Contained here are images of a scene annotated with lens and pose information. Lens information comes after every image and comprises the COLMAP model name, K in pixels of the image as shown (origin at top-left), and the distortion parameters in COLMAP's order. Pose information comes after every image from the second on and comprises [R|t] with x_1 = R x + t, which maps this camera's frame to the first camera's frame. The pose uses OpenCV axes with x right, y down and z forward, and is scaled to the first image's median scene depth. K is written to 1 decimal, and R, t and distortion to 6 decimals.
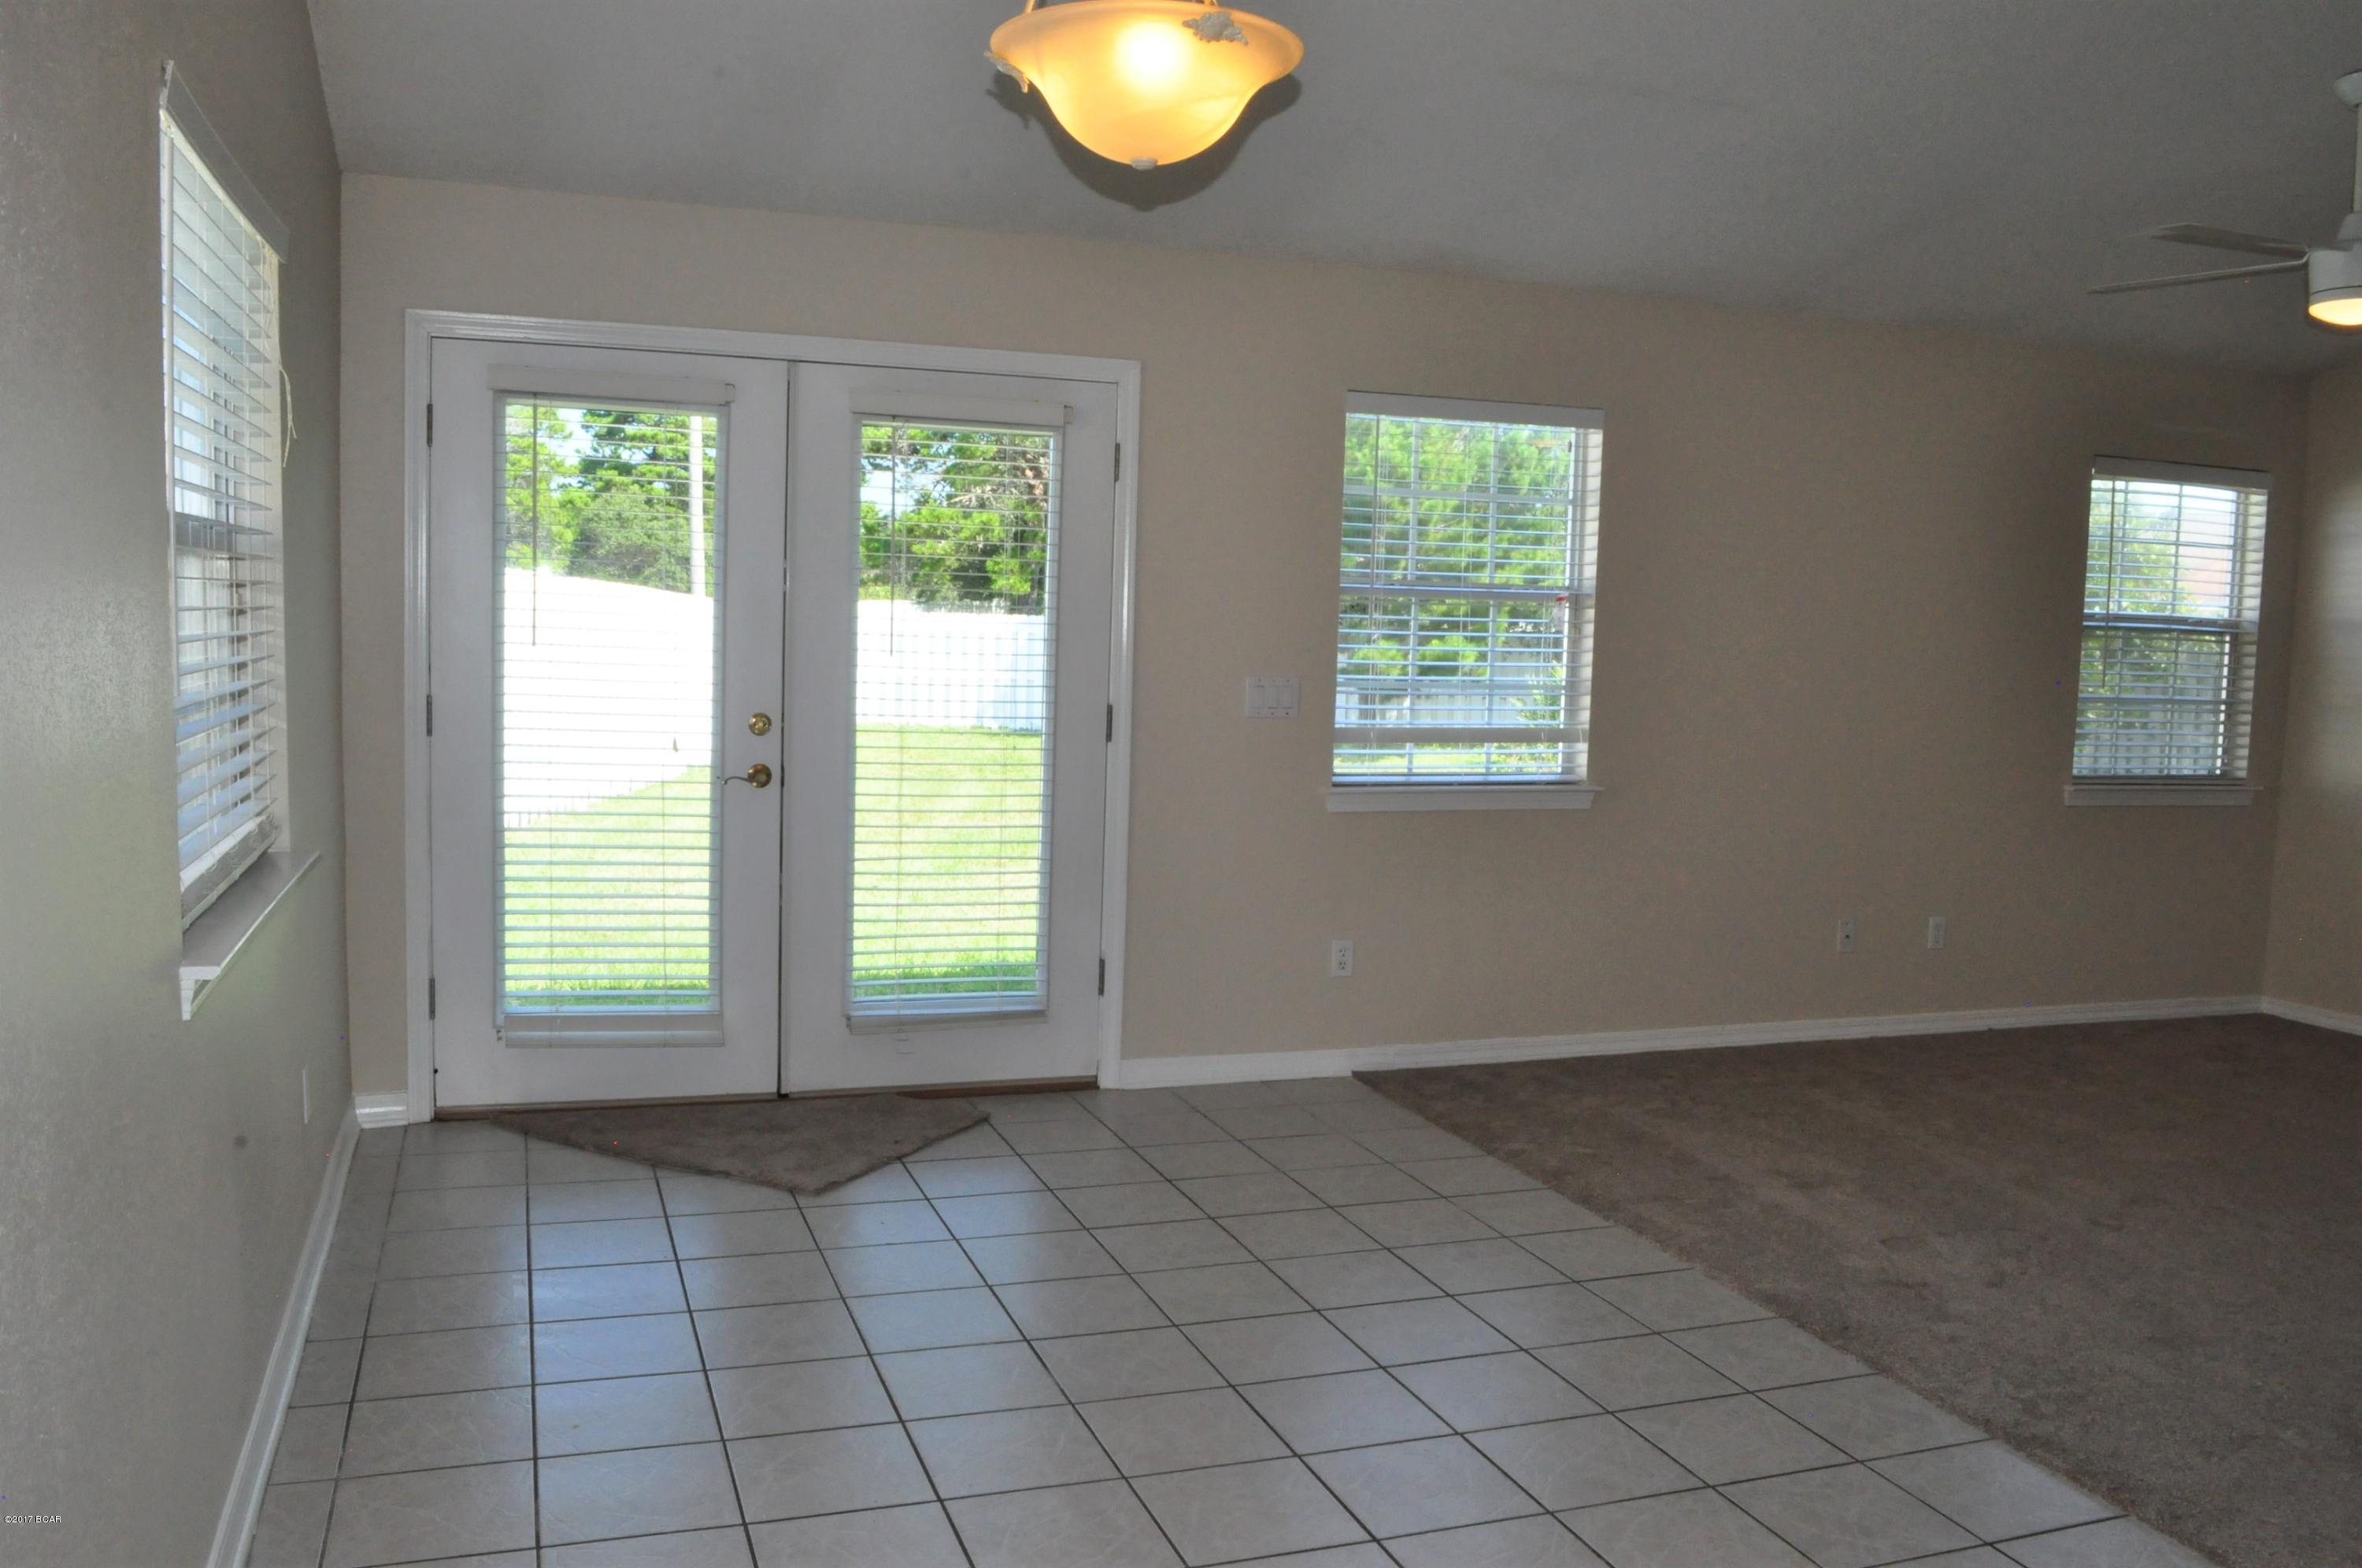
lens RADIAL K [[1864.9, 0, 1179.4], [0, 1864.9, 781.2], [0, 0, 1]] dist [-0.092931, 0.019181]
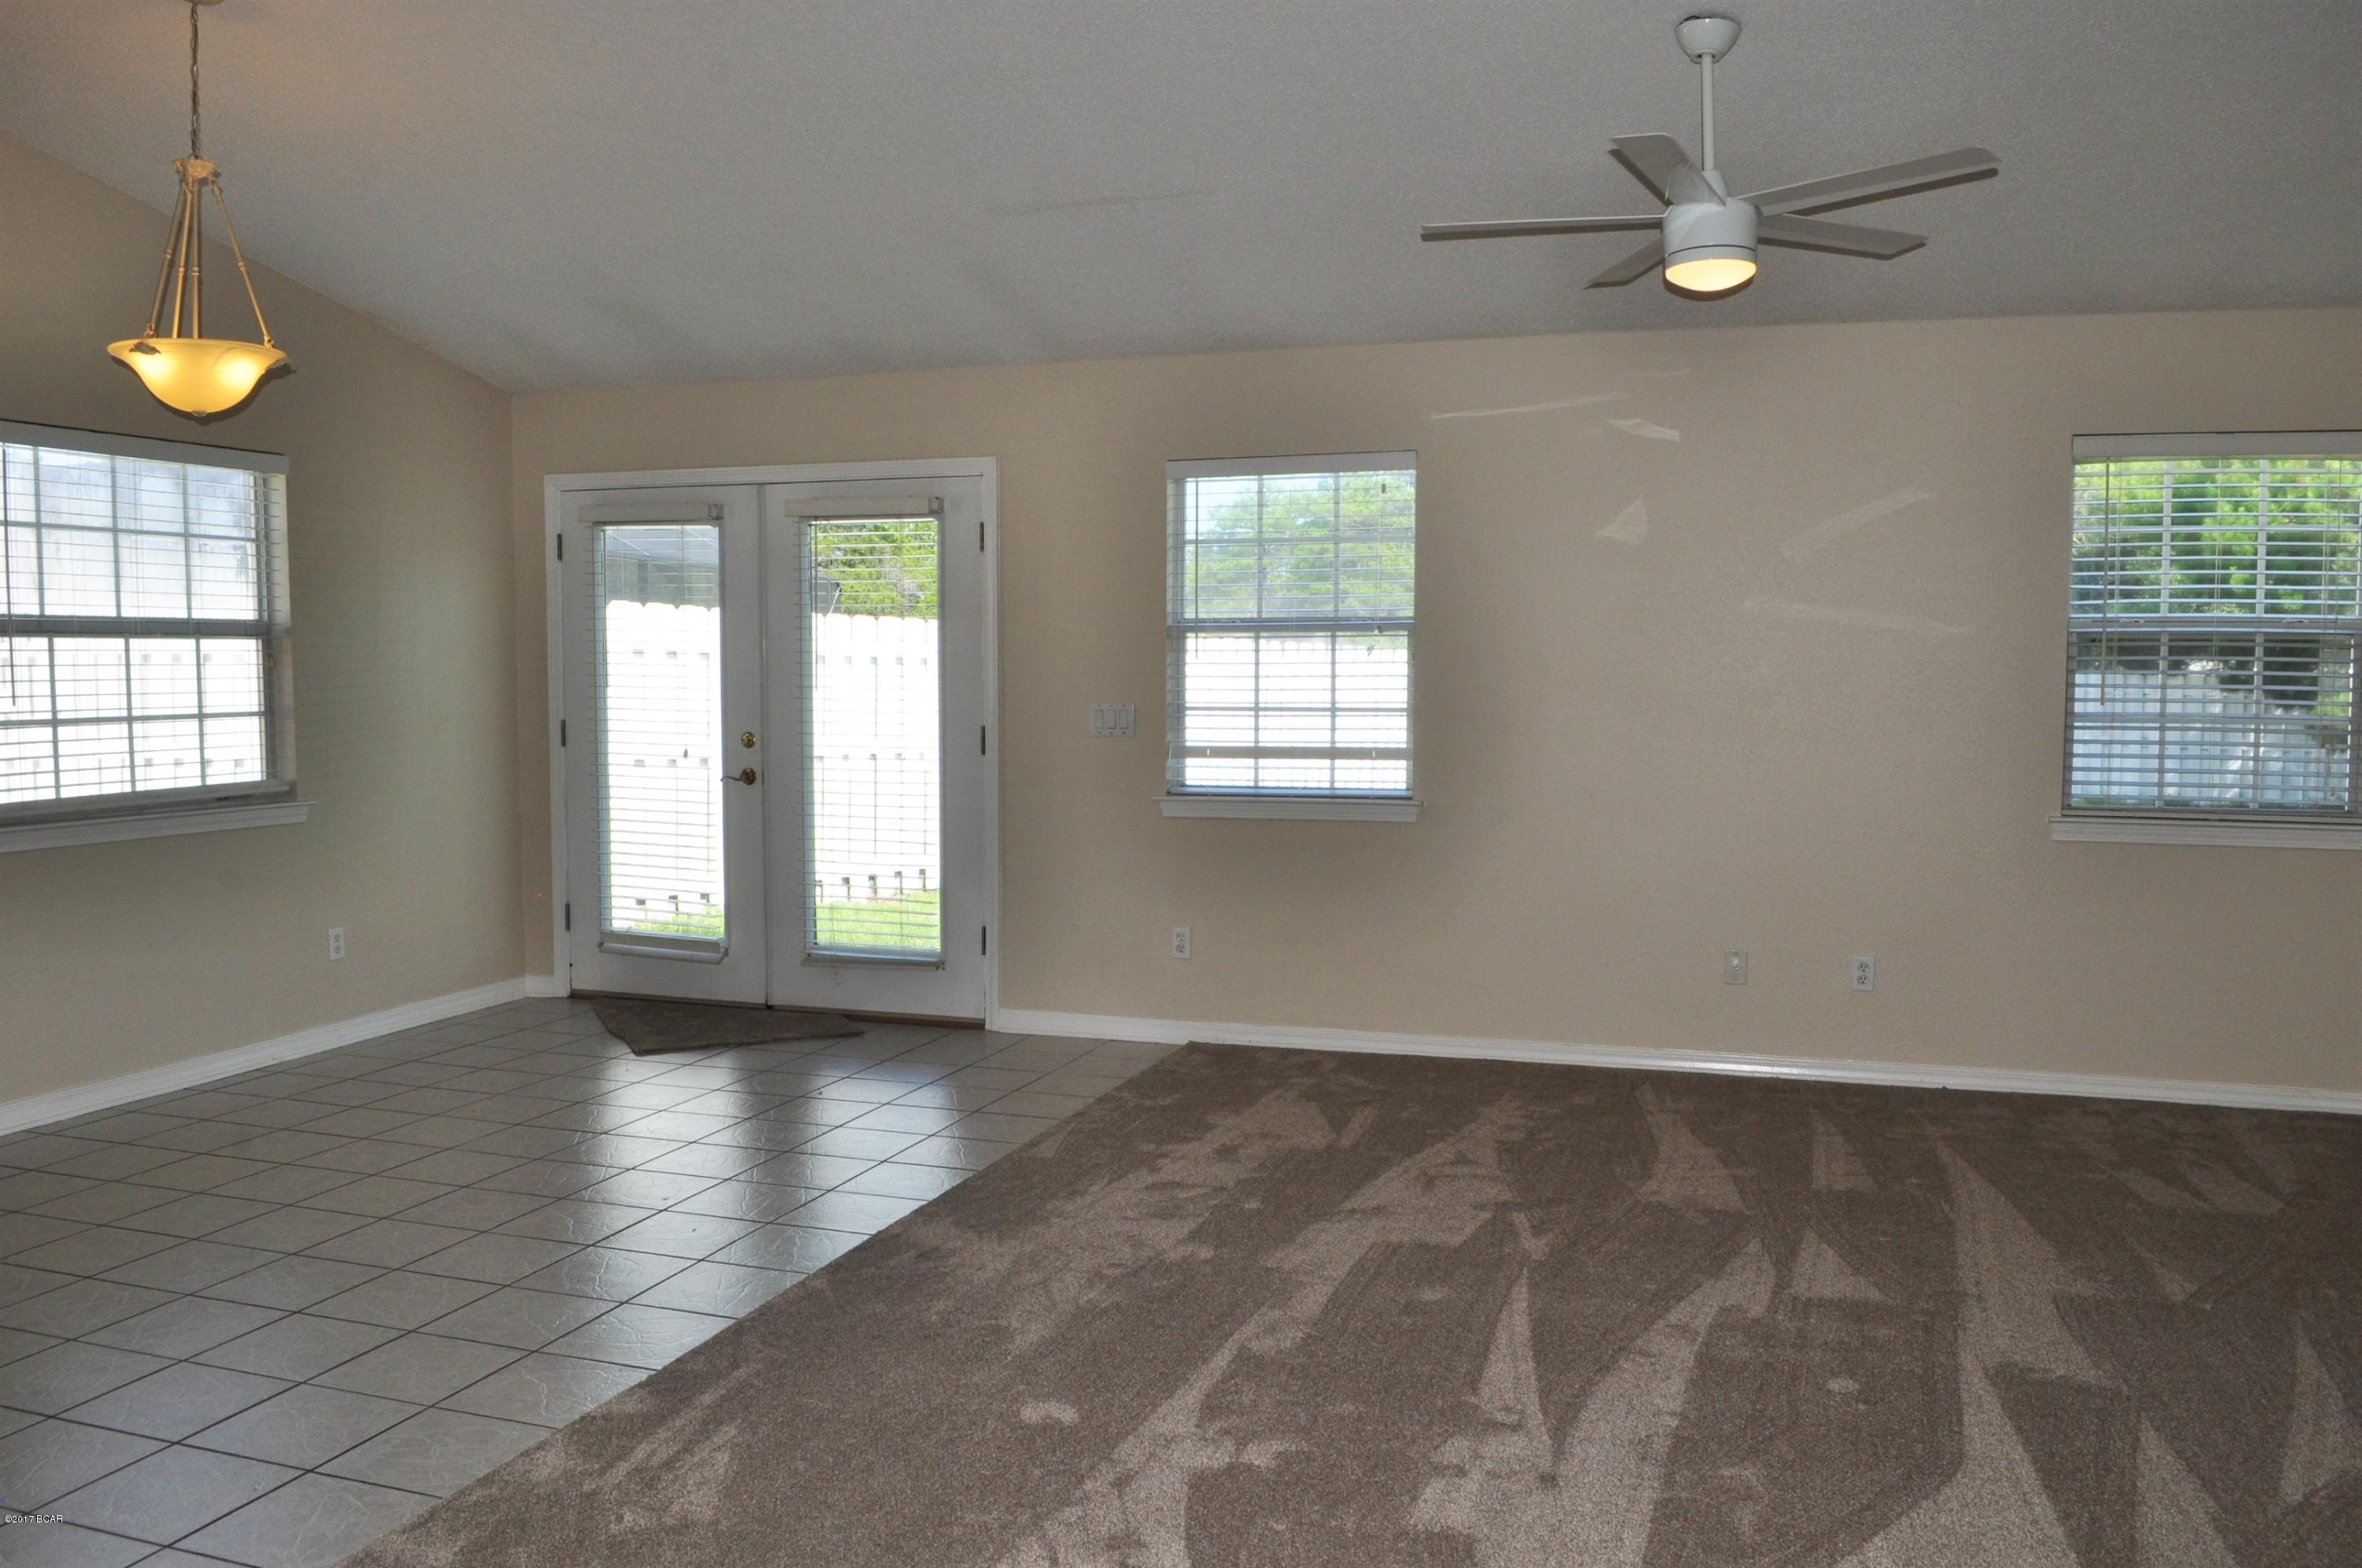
lens RADIAL K [[1864.9, 0, 1184.0], [0, 1864.9, 790.5], [0, 0, 1]] dist [-0.092931, 0.019181]
pose [[0.793589, 0.005540, -0.608429, 0.862662], [-0.036834, 0.998562, -0.038951, 0.049151], [0.607338, 0.053322, 0.792652, 0.074563]]
